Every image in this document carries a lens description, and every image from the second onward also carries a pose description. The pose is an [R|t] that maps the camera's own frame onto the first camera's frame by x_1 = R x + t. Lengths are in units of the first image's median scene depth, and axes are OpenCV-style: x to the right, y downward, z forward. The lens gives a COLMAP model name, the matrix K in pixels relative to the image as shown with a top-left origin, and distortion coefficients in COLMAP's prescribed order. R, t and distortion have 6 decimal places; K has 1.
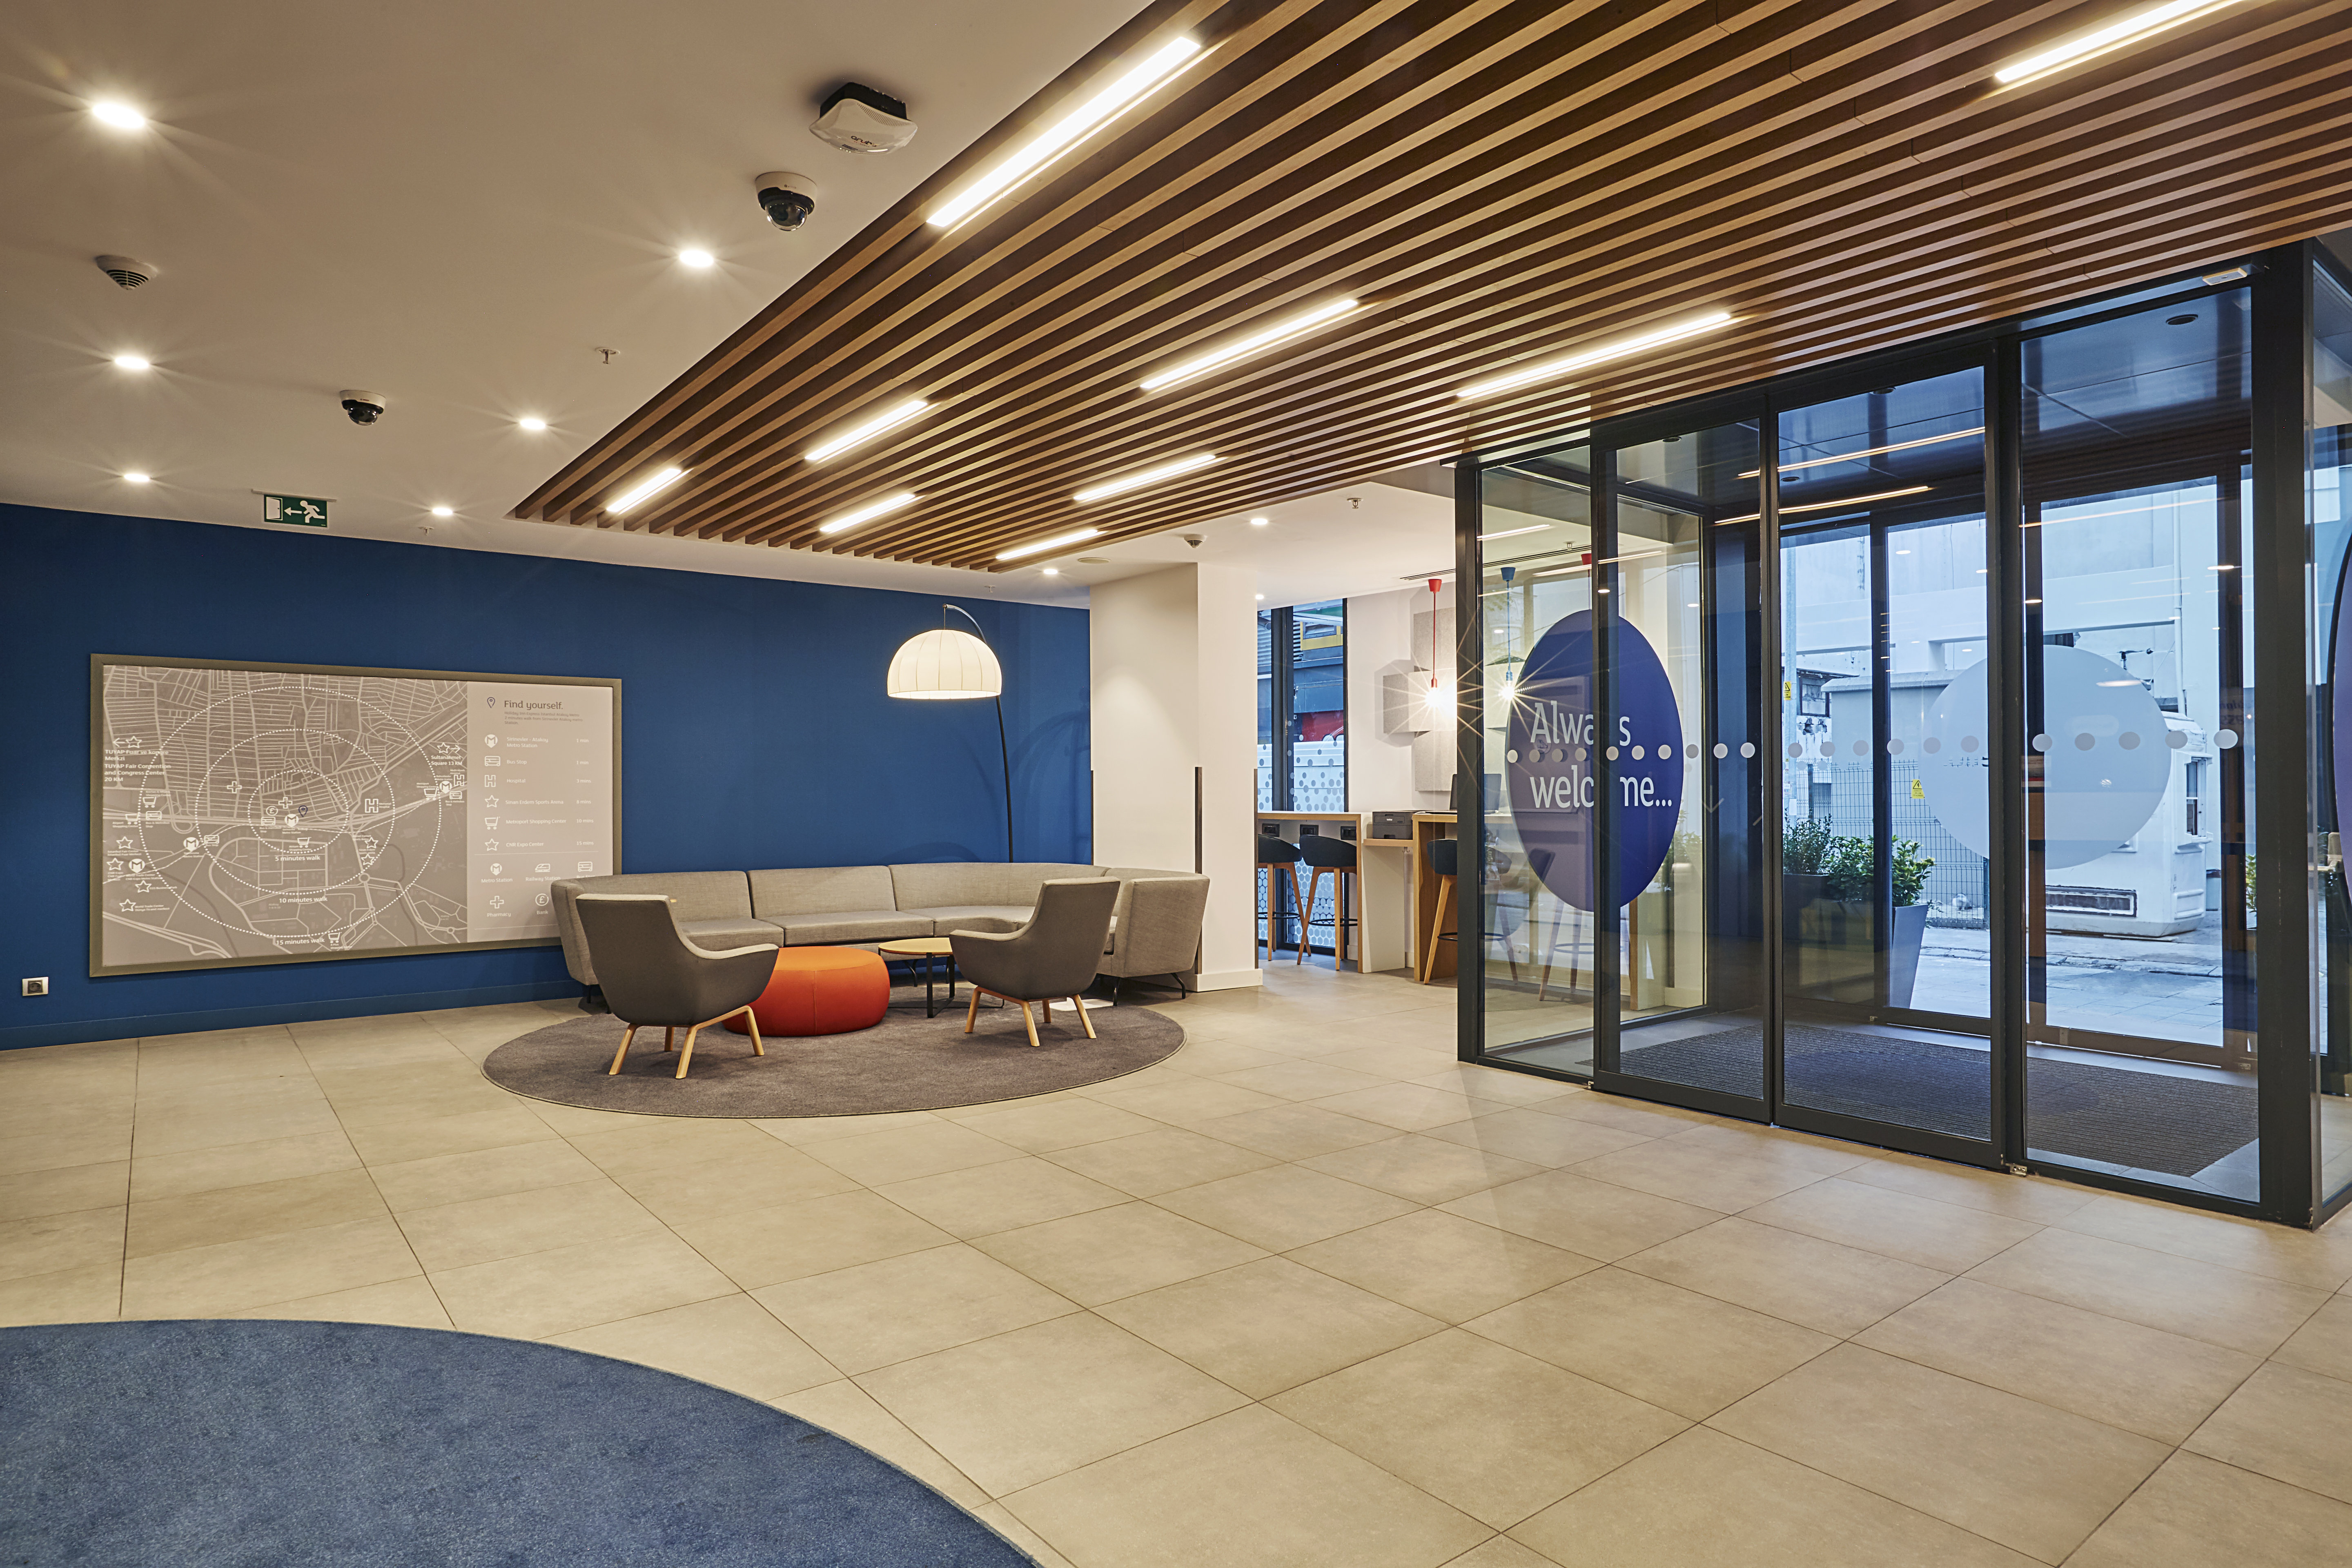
lens RADIAL K [[1259.7, 0, 1077.3], [0, 1259.7, 791.6], [0, 0, 1]] dist [0.025394, 0.000426]
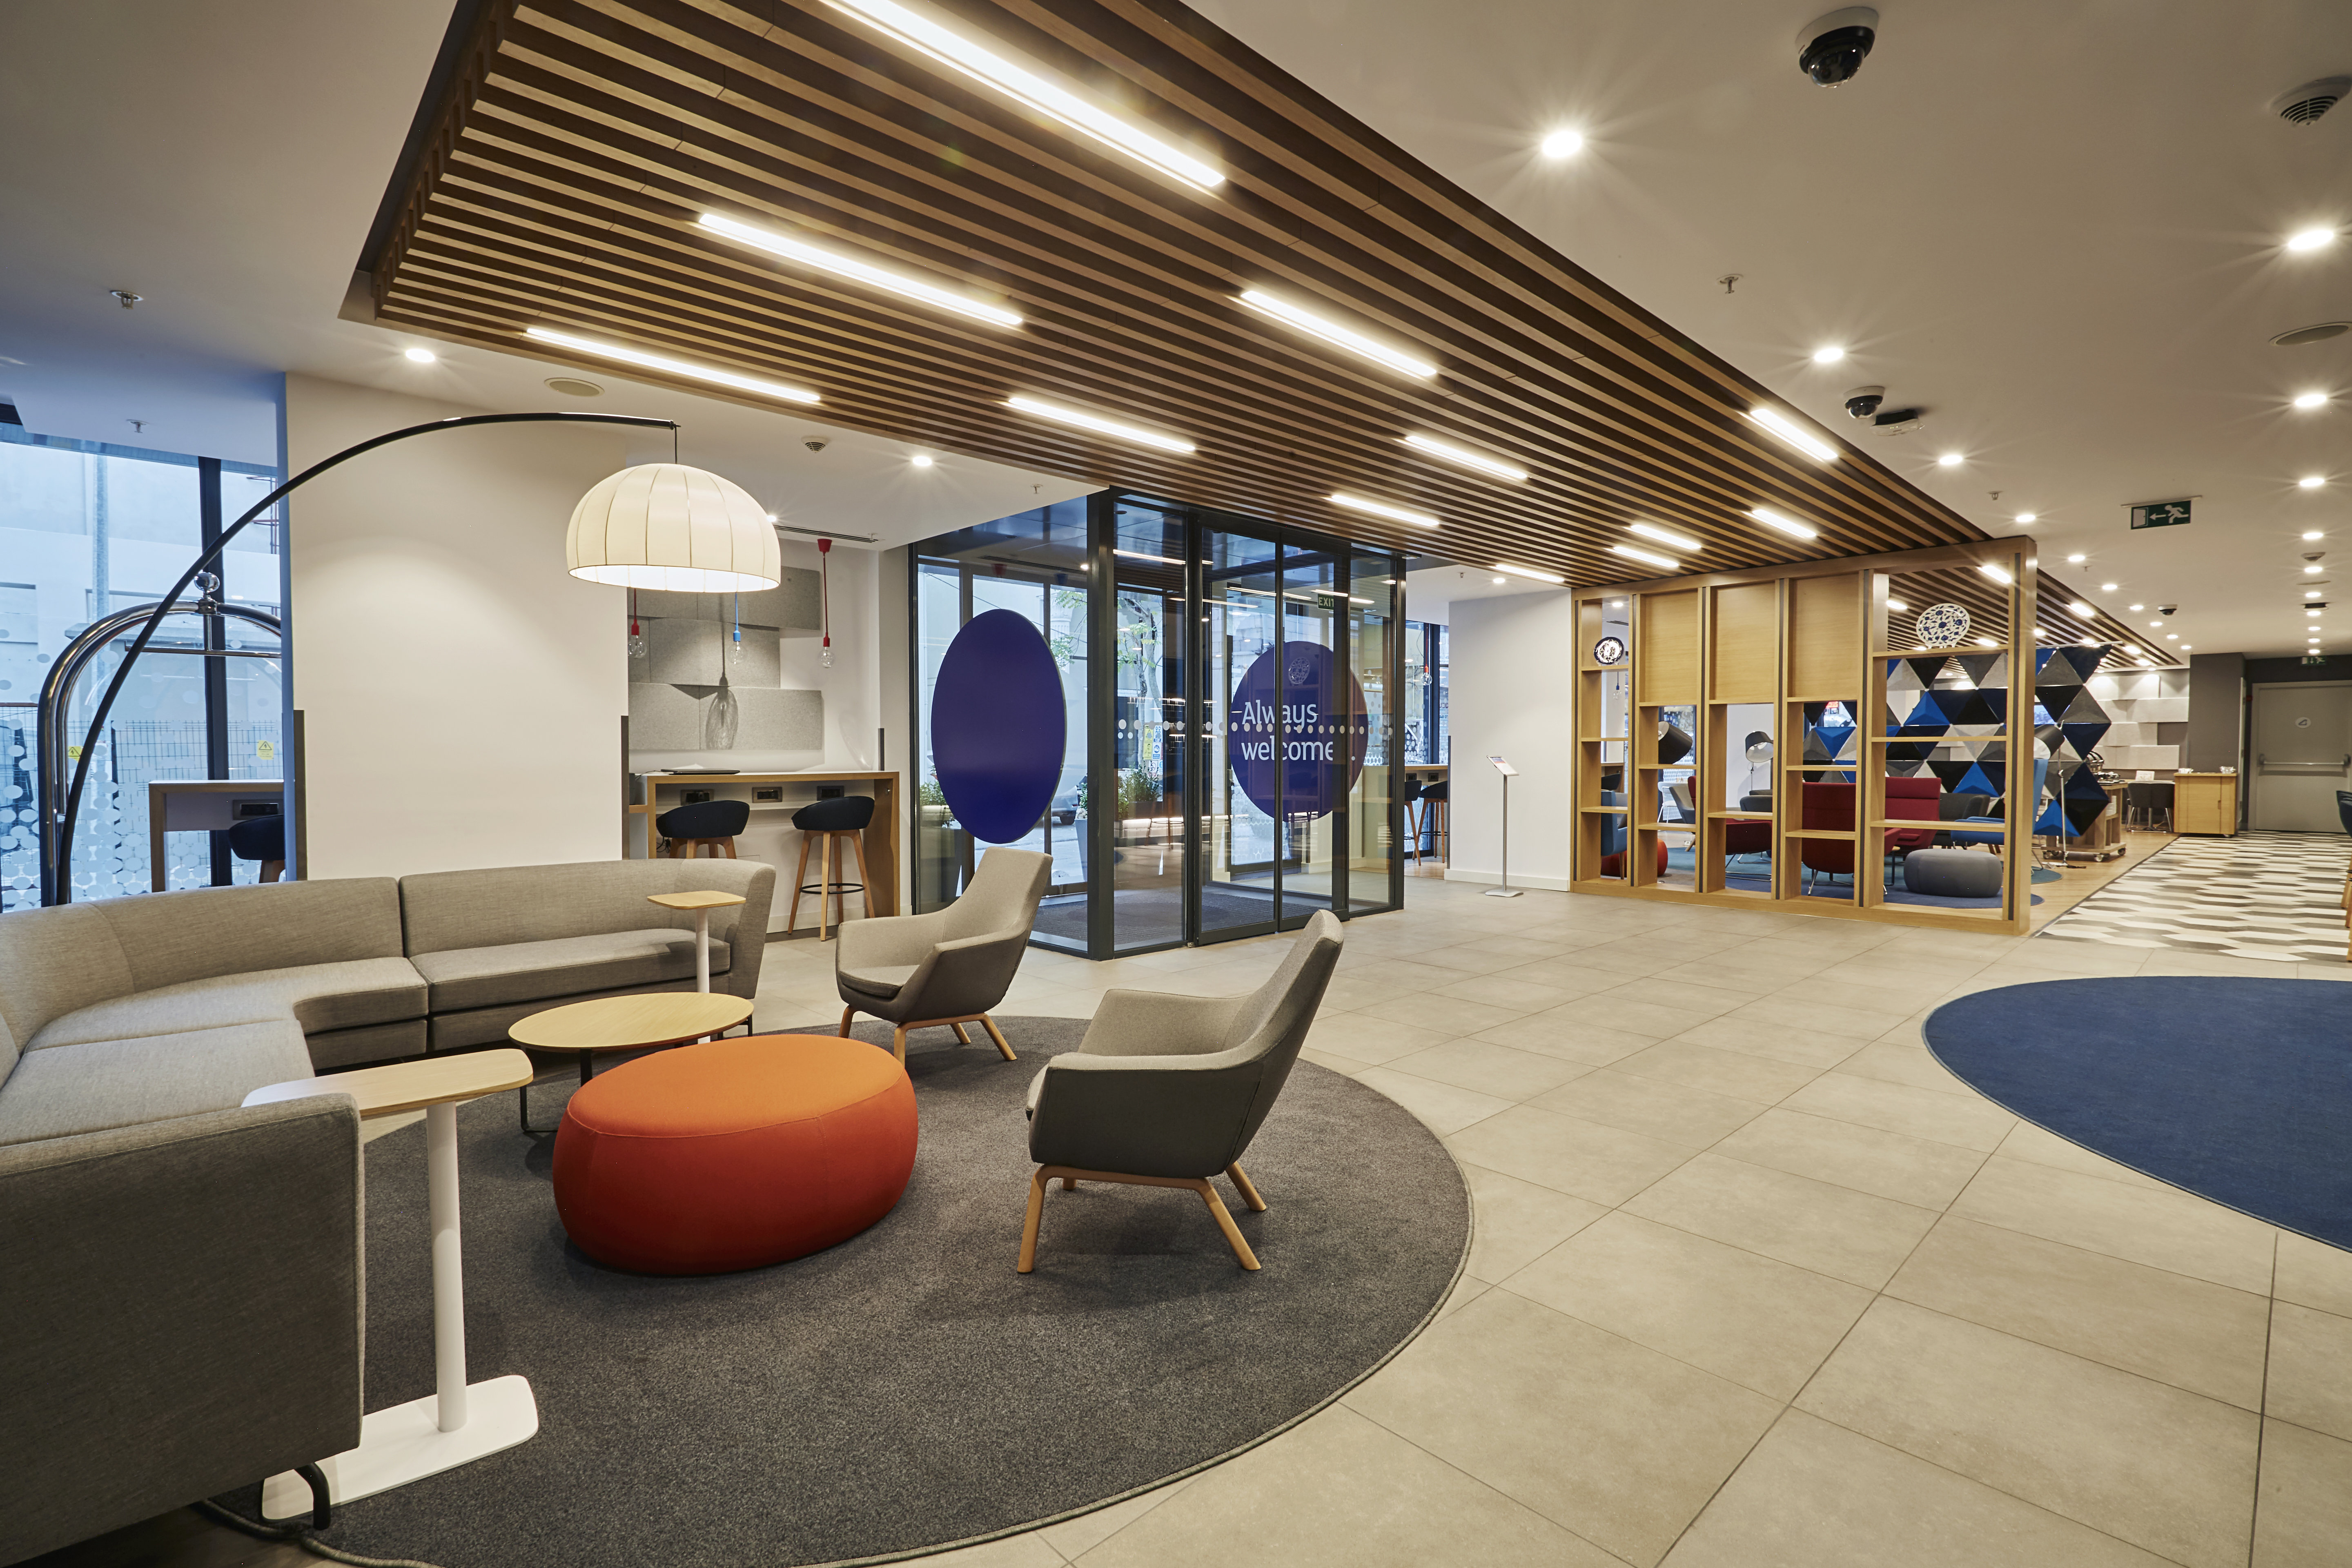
lens RADIAL K [[1063.0, 0, 1176.0], [0, 1063.0, 784.0], [0, 0, 1]] dist [-0.002350, -0.000165]
pose [[-0.118554, -0.030015, 0.992494, -0.628526], [-0.002136, 0.999548, 0.029973, 0.001105], [-0.992945, 0.001434, -0.118565, 0.843033]]
